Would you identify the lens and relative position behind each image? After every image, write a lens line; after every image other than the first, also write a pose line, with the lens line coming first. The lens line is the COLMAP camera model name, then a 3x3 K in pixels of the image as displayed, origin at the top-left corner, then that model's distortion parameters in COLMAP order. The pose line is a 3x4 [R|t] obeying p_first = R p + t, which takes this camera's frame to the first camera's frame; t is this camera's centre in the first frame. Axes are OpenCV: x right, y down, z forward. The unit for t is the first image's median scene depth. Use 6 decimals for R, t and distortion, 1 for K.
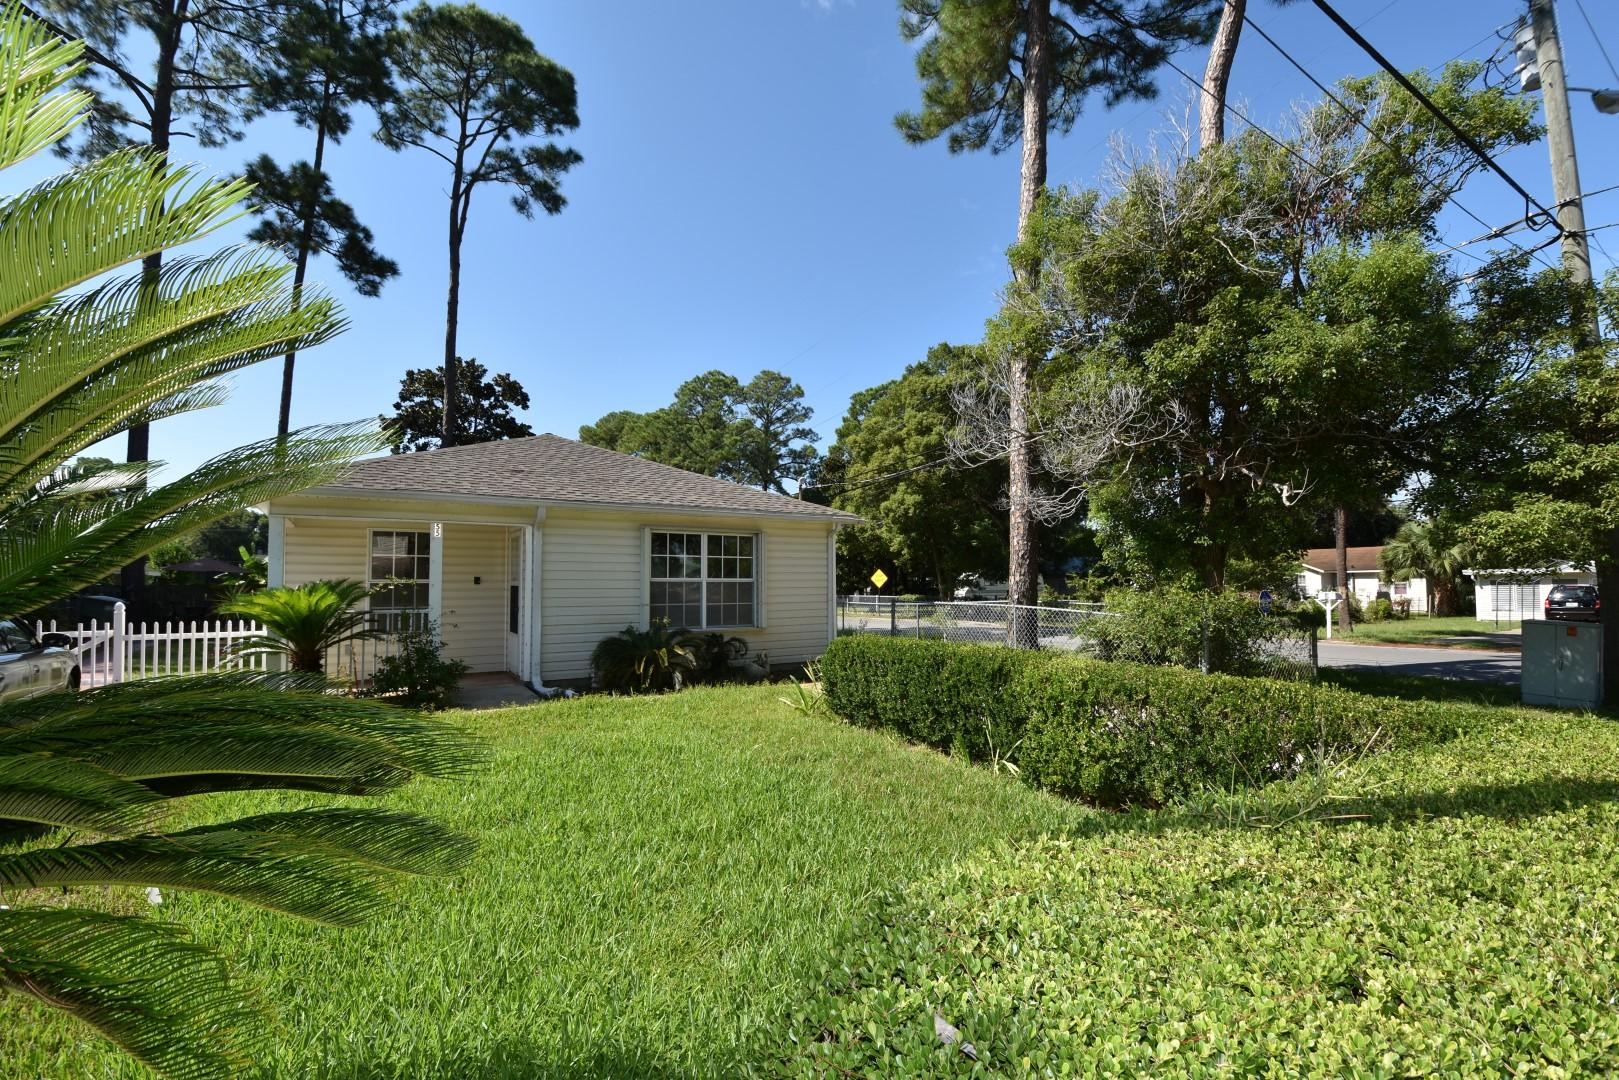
lens RADIAL K [[704.9, 0, 811.1], [0, 704.9, 554.9], [0, 0, 1]] dist [0.020426, -0.025949]
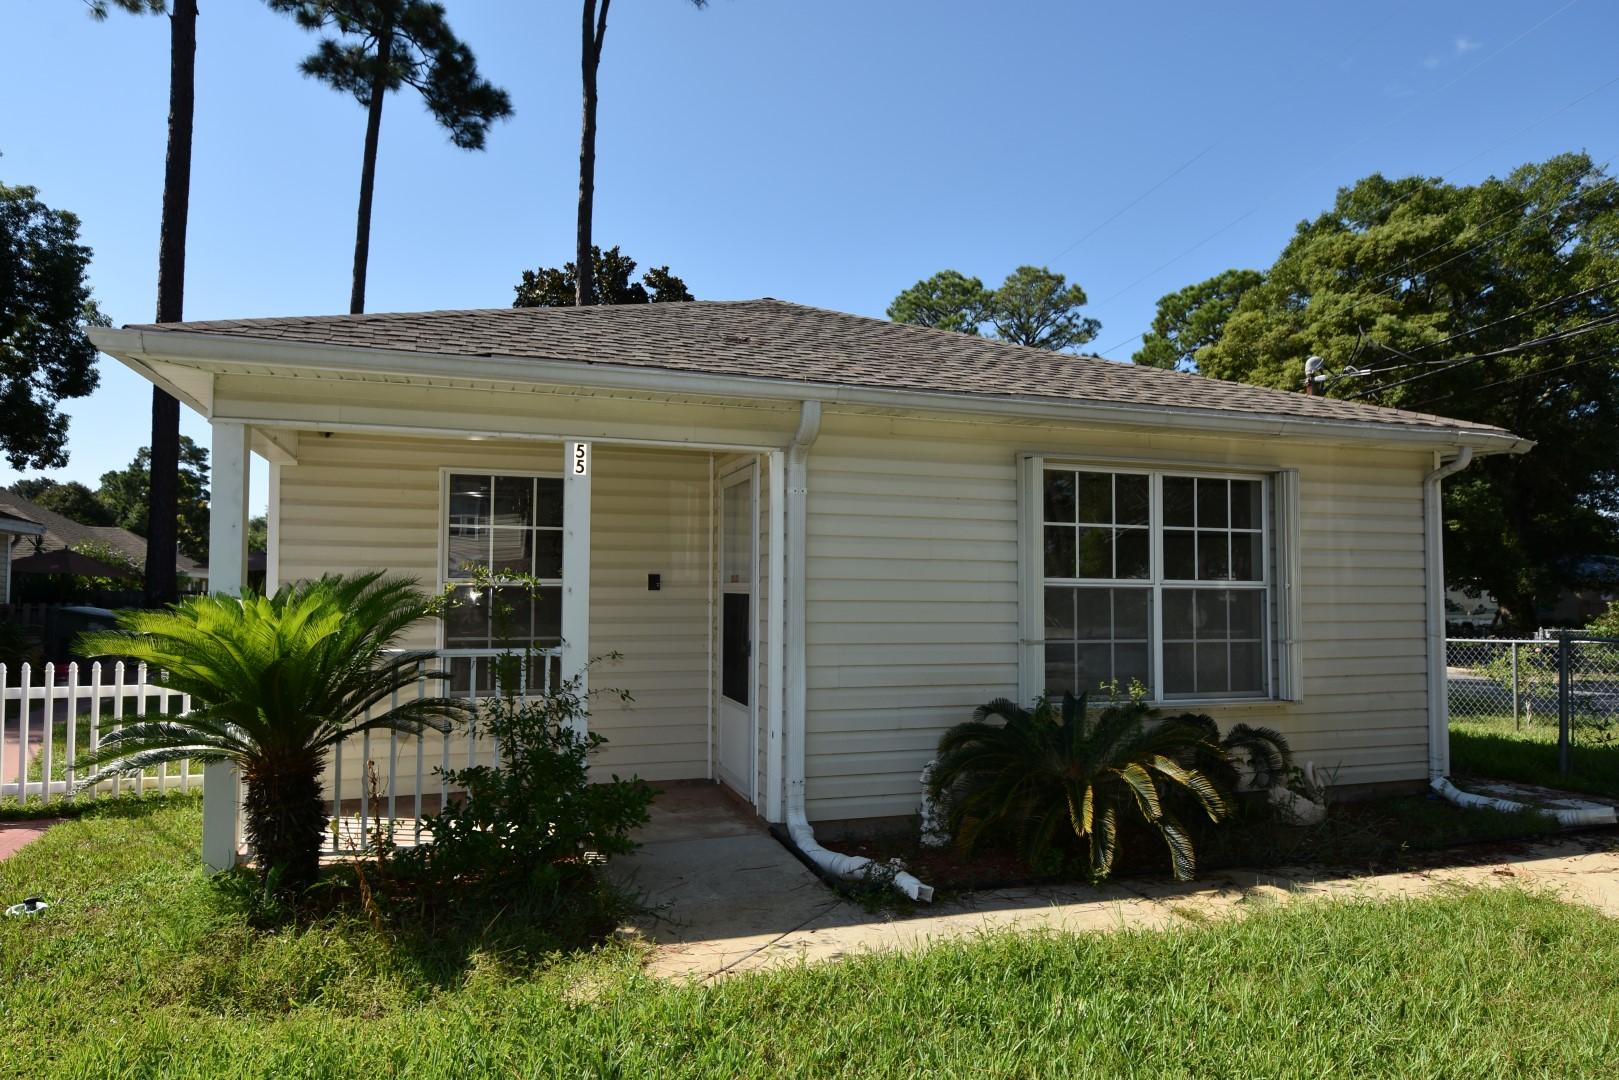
lens RADIAL K [[998.9, 0, 815.7], [0, 998.9, 553.3], [0, 0, 1]] dist [0.024651, -0.023797]
pose [[0.971738, -0.002436, -0.236050, -0.105470], [0.002032, 0.999996, -0.001954, 0.009235], [0.236054, 0.001419, 0.971739, 0.190651]]
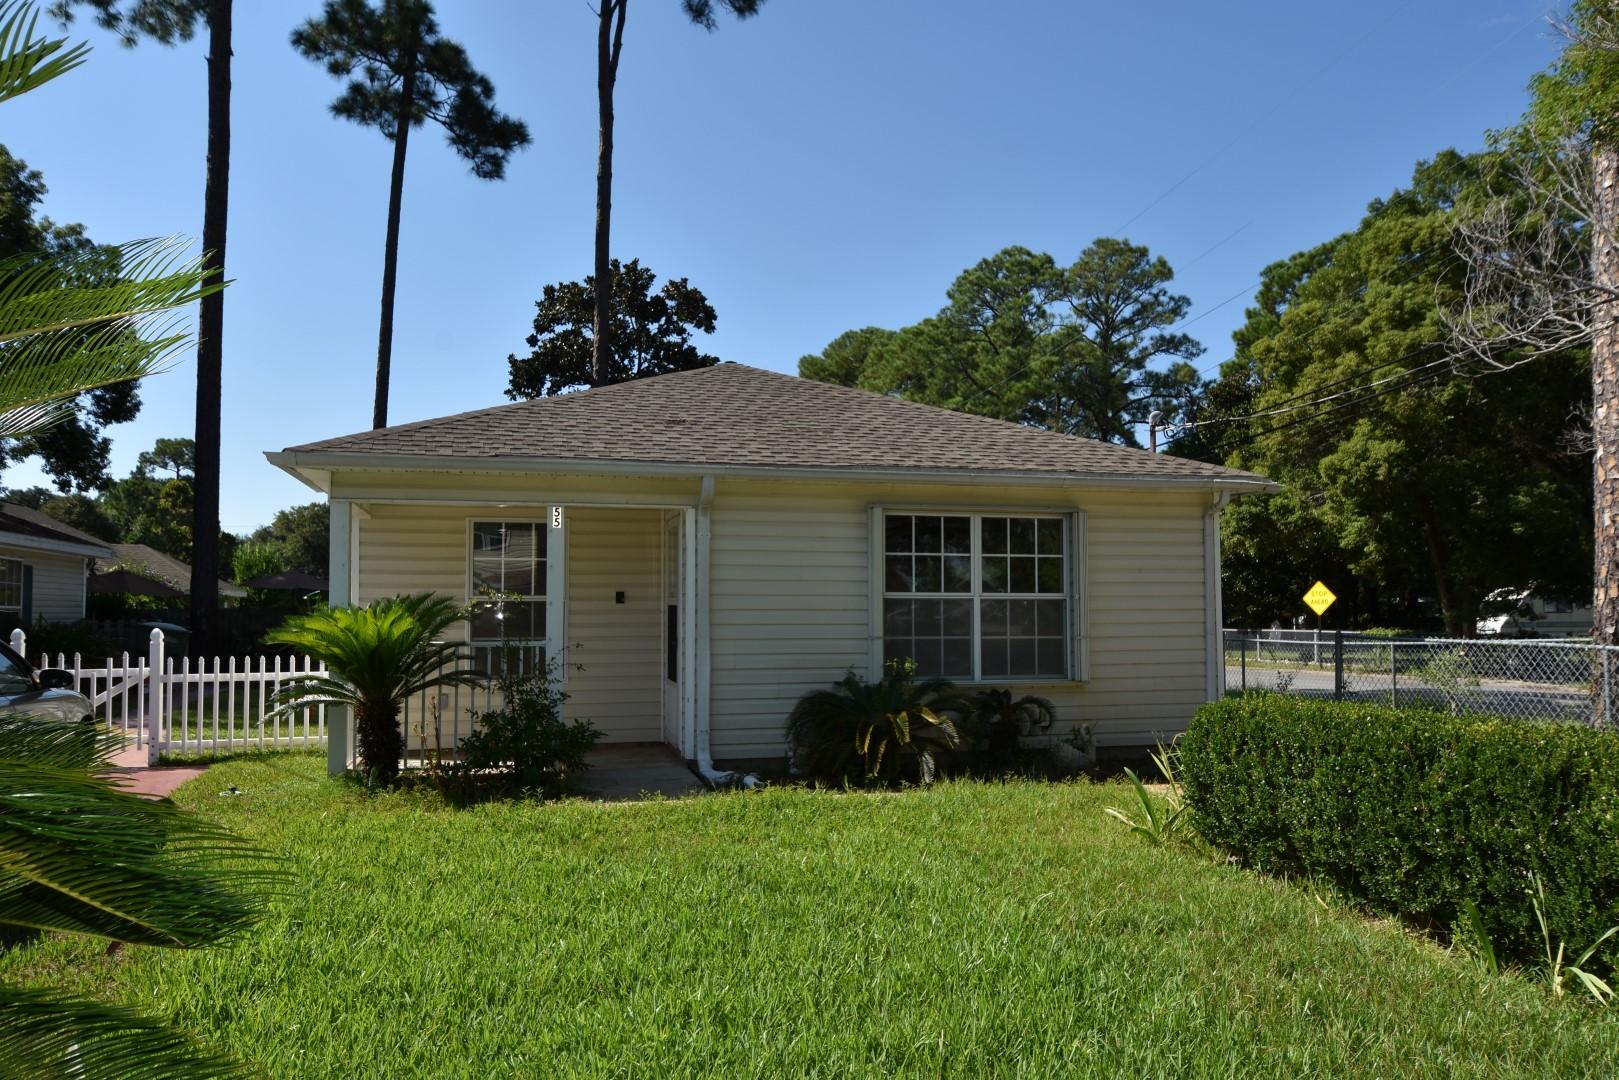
lens RADIAL K [[1181.9, 0, 816.7], [0, 1181.9, 555.6], [0, 0, 1]] dist [0.024373, -0.005177]
pose [[0.953057, -0.013164, -0.302506, 0.008338], [0.011699, 0.999909, -0.006655, 0.003826], [0.302566, 0.002804, 0.953124, 0.020870]]
